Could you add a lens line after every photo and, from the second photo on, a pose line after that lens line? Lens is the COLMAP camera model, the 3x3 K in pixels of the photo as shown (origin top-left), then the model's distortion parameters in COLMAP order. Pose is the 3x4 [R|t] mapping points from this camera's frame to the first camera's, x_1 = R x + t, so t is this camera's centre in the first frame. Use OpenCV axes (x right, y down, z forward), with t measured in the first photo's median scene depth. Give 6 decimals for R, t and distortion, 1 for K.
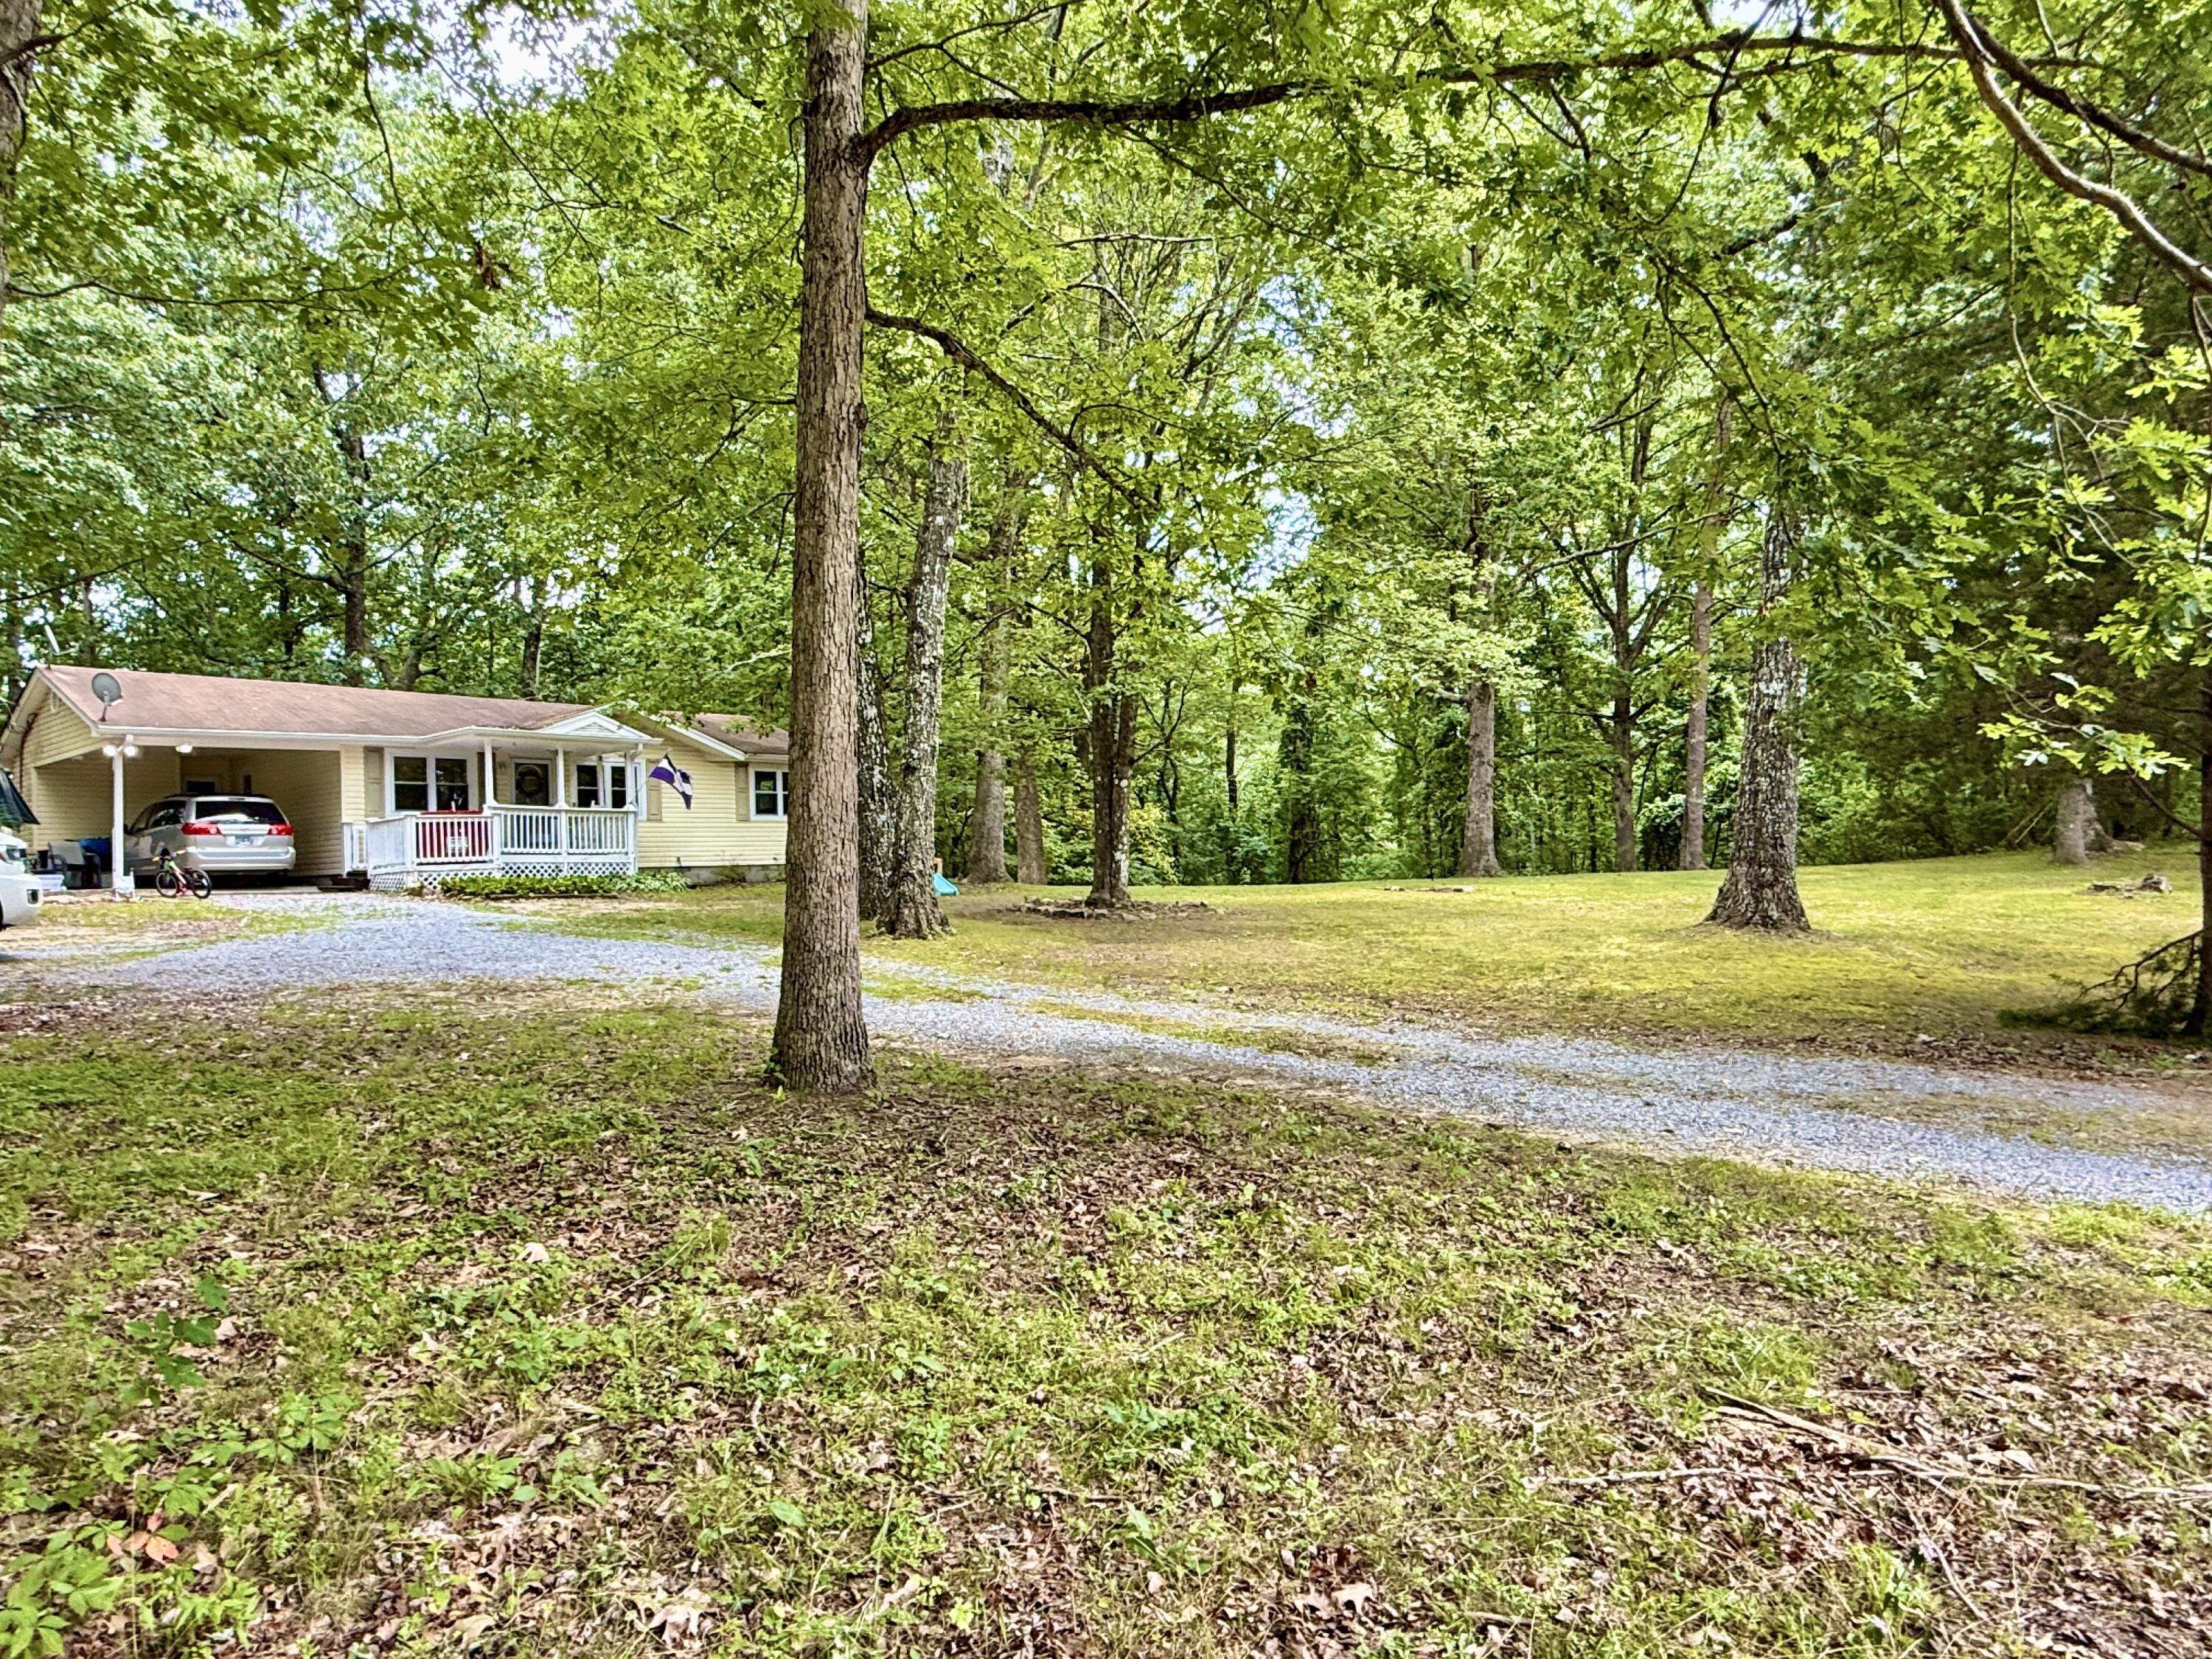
lens RADIAL K [[1345.7, 0, 1106.0], [0, 1345.7, 829.5], [0, 0, 1]] dist [-0.000545, -0.000402]
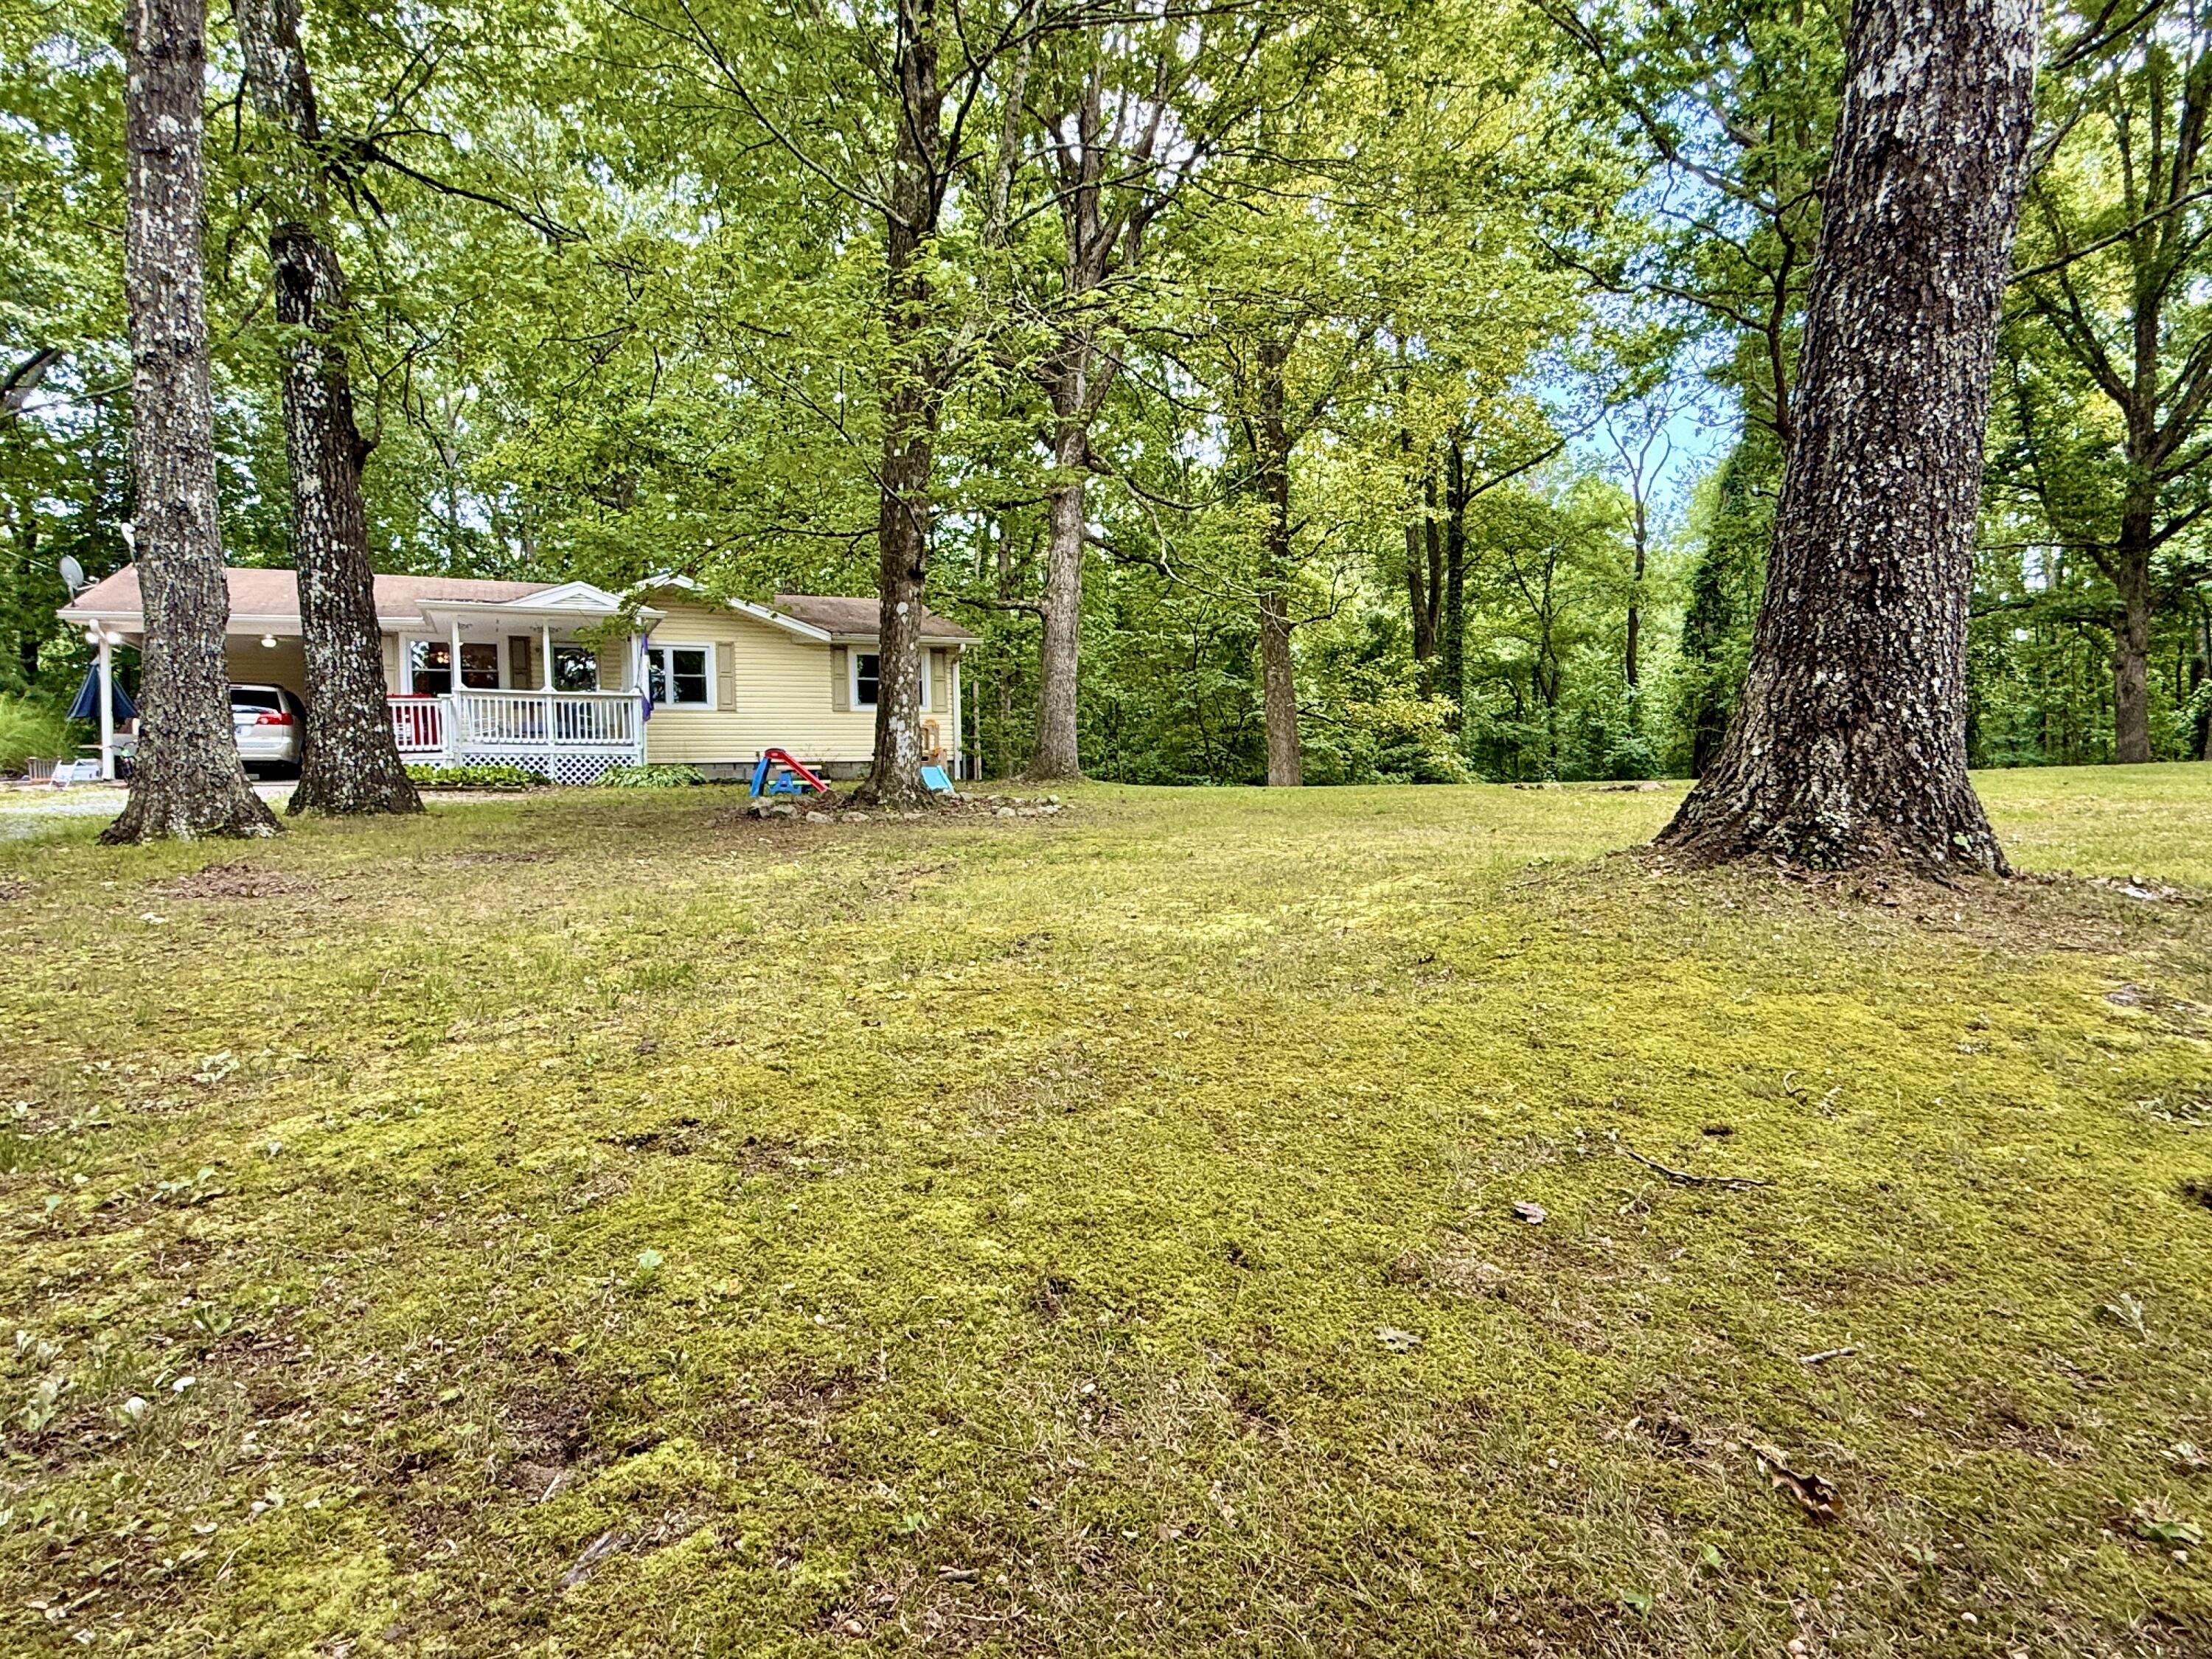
lens RADIAL K [[1237.3, 0, 1106.0], [0, 1237.3, 829.5], [0, 0, 1]] dist [-0.000490, 0.002267]
pose [[0.922257, 0.017143, -0.386198, 0.213070], [0.007497, 0.998035, 0.062204, 0.021957], [0.386505, -0.060263, 0.920316, 0.320929]]
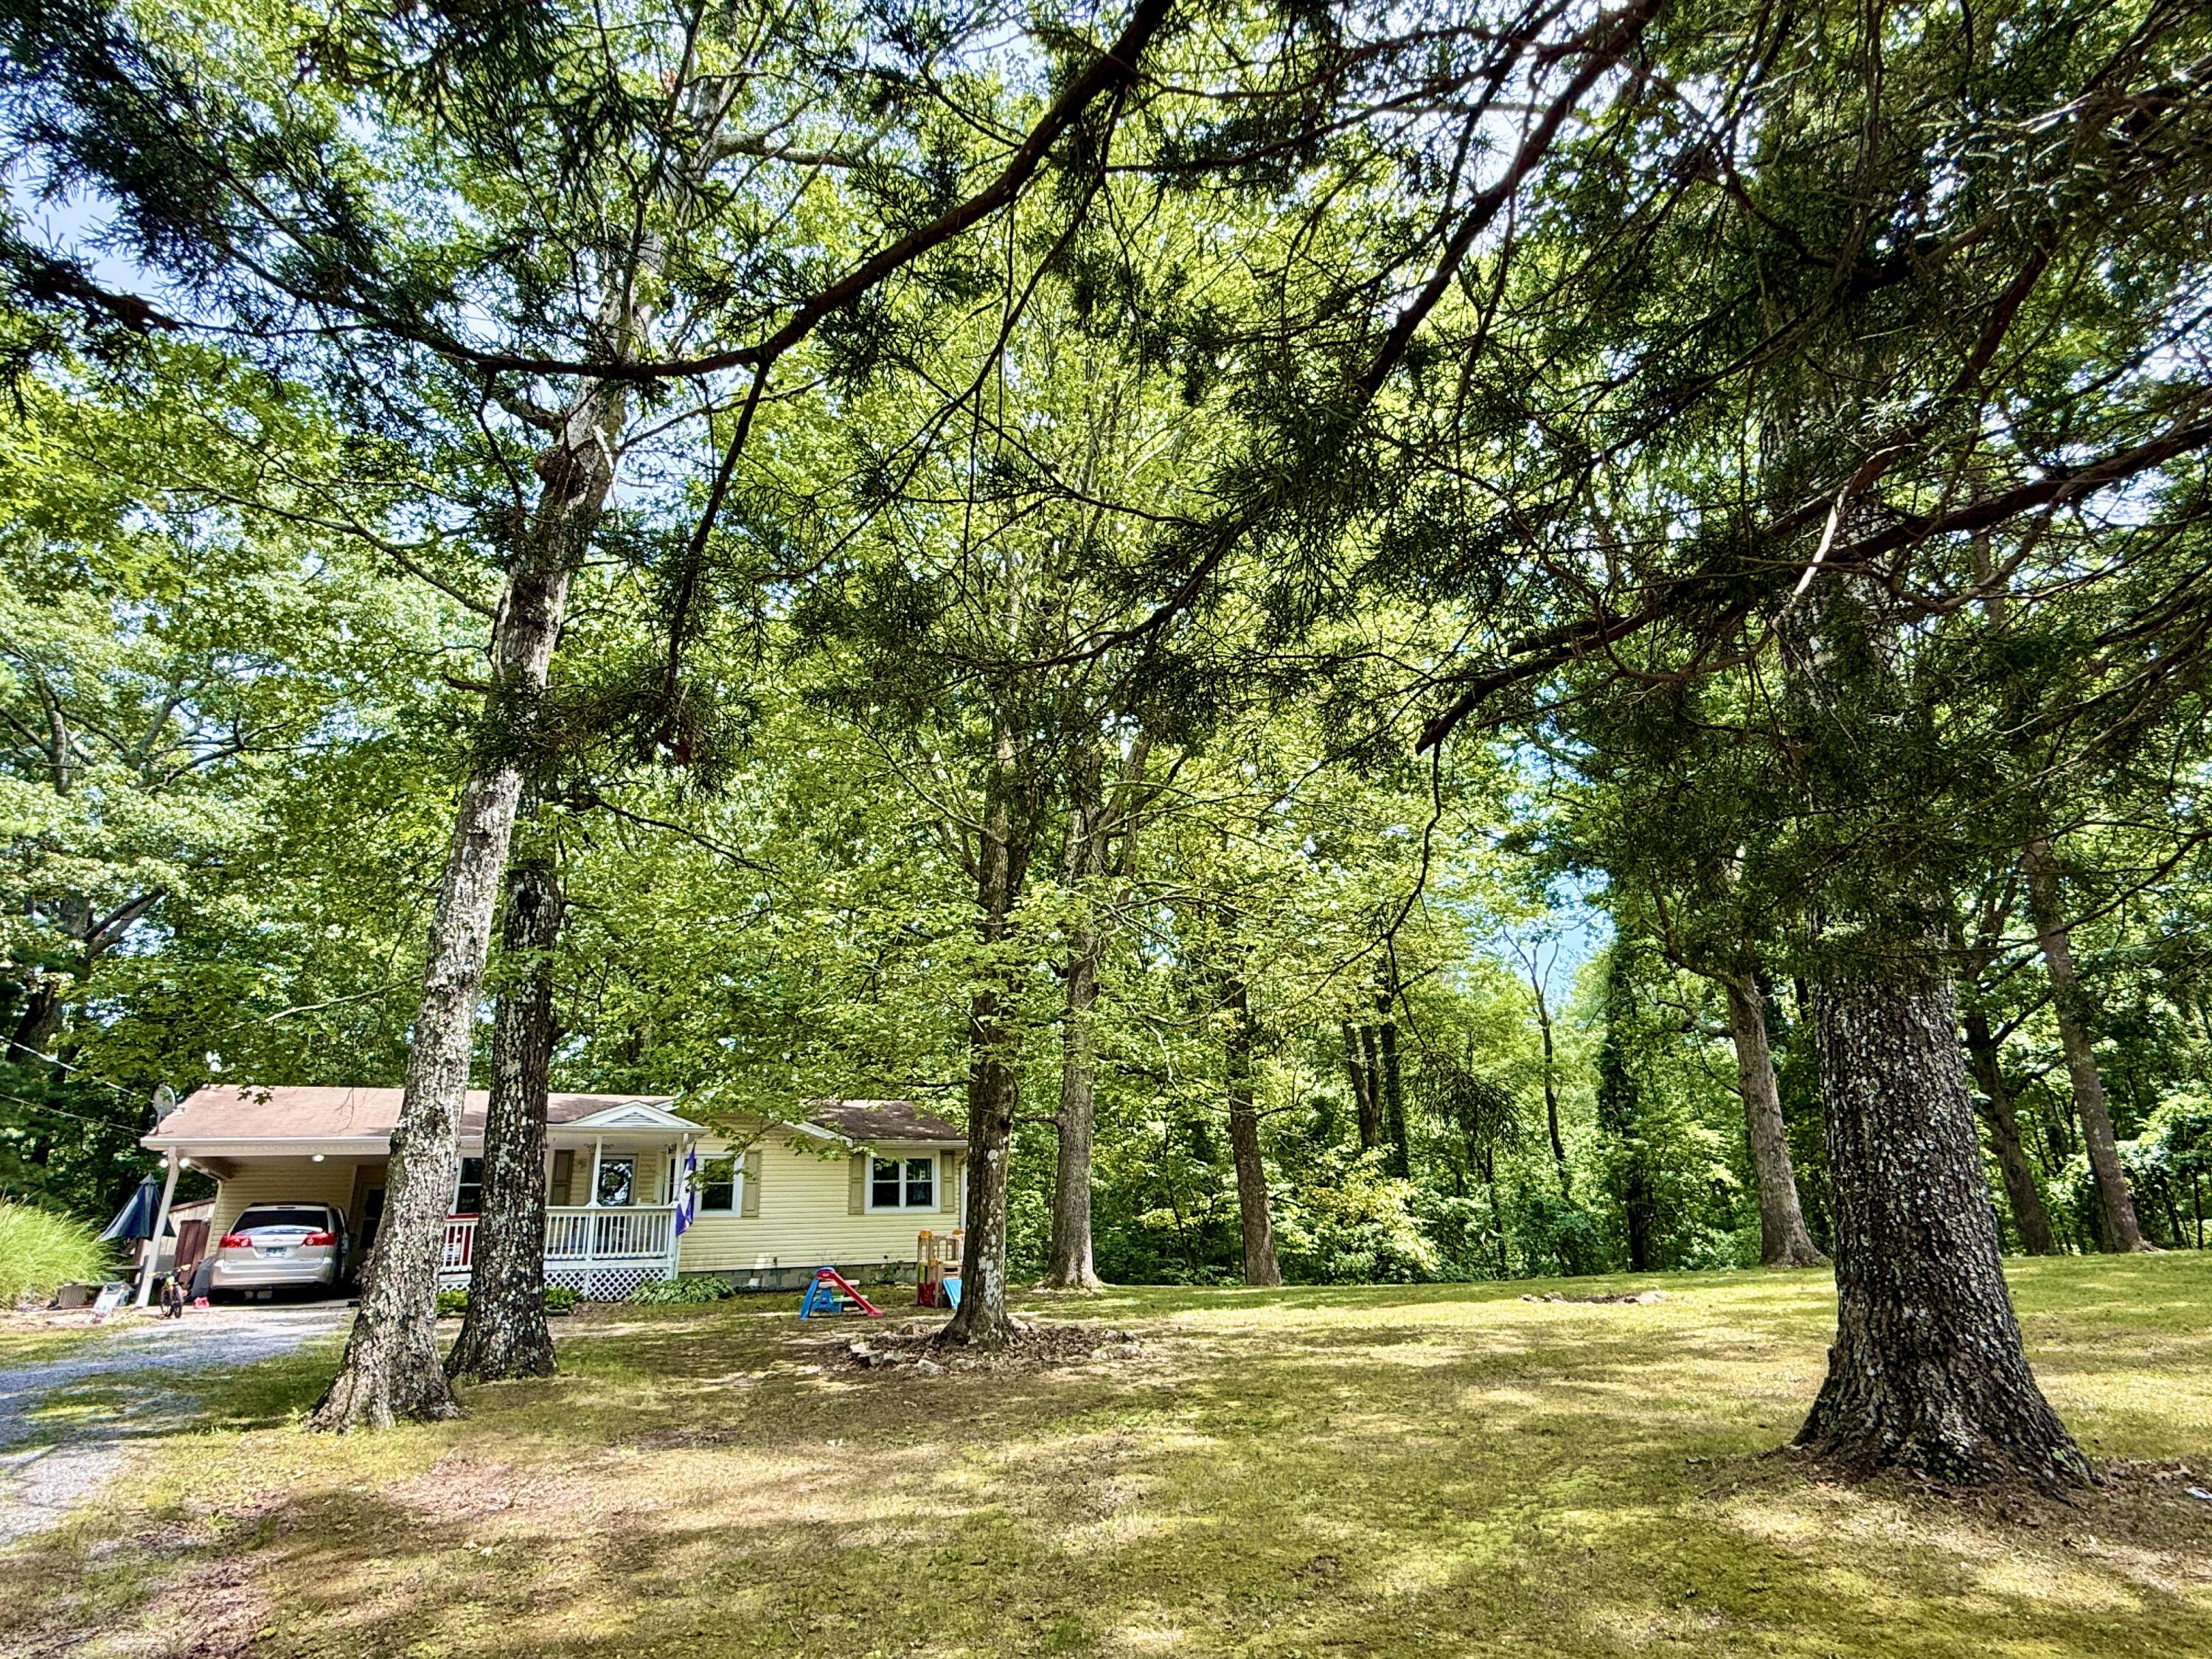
lens RADIAL K [[1152.8, 0, 1102.4], [0, 1152.8, 841.8], [0, 0, 1]] dist [-0.000833, 0.001667]
pose [[0.939341, -0.127946, -0.318227, 0.186013], [0.024857, 0.950771, -0.308895, -0.001190], [0.342083, 0.282248, 0.896279, 0.272283]]
